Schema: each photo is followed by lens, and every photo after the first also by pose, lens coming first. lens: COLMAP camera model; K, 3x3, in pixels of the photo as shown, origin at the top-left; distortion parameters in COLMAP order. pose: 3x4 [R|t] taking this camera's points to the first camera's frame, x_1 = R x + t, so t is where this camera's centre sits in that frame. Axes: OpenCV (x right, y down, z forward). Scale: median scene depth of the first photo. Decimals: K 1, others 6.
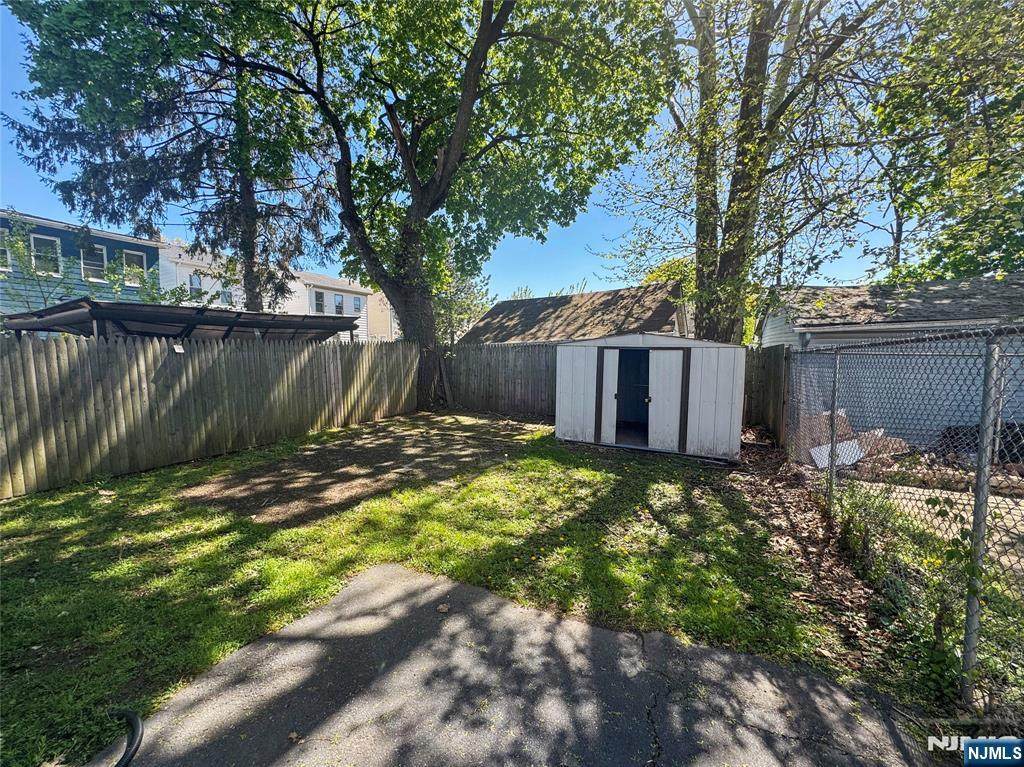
lens RADIAL K [[408.2, 0, 512.0], [0, 408.2, 383.5], [0, 0, 1]] dist [-0.003019, -0.000073]
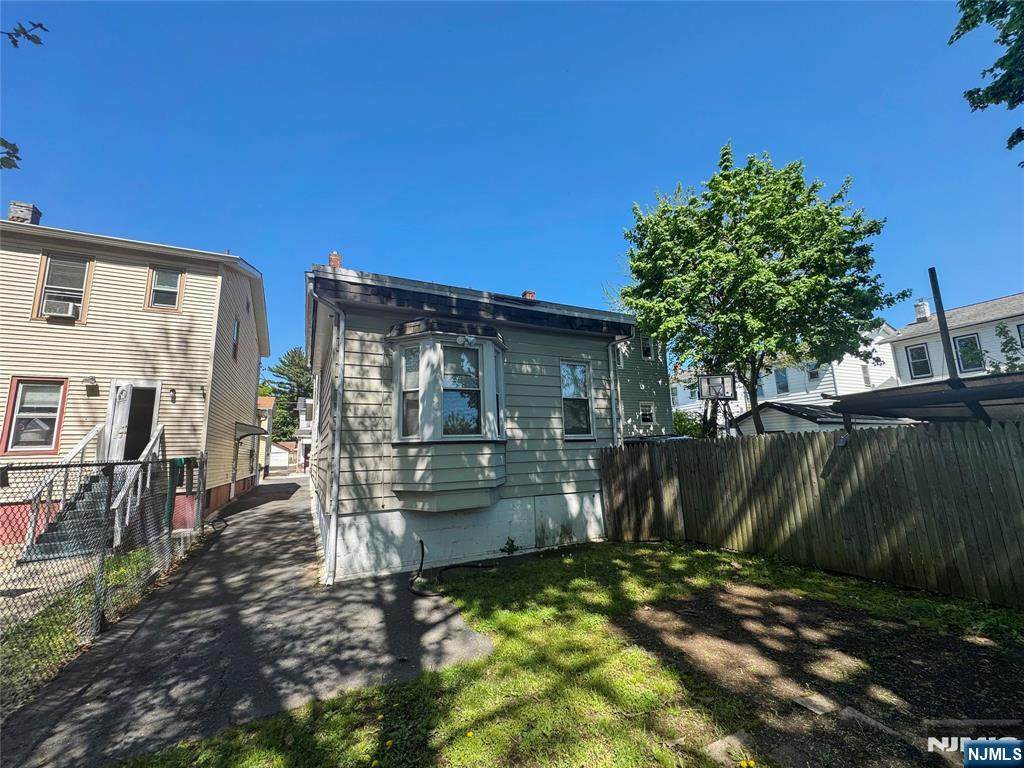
lens RADIAL K [[408.2, 0, 512.0], [0, 408.2, 384.0], [0, 0, 1]] dist [-0.003019, -0.000073]
pose [[-0.614977, -0.102934, -0.781798, 0.460864], [-0.024172, 0.993438, -0.111785, -0.124289], [0.788174, -0.049847, -0.613430, 1.309380]]
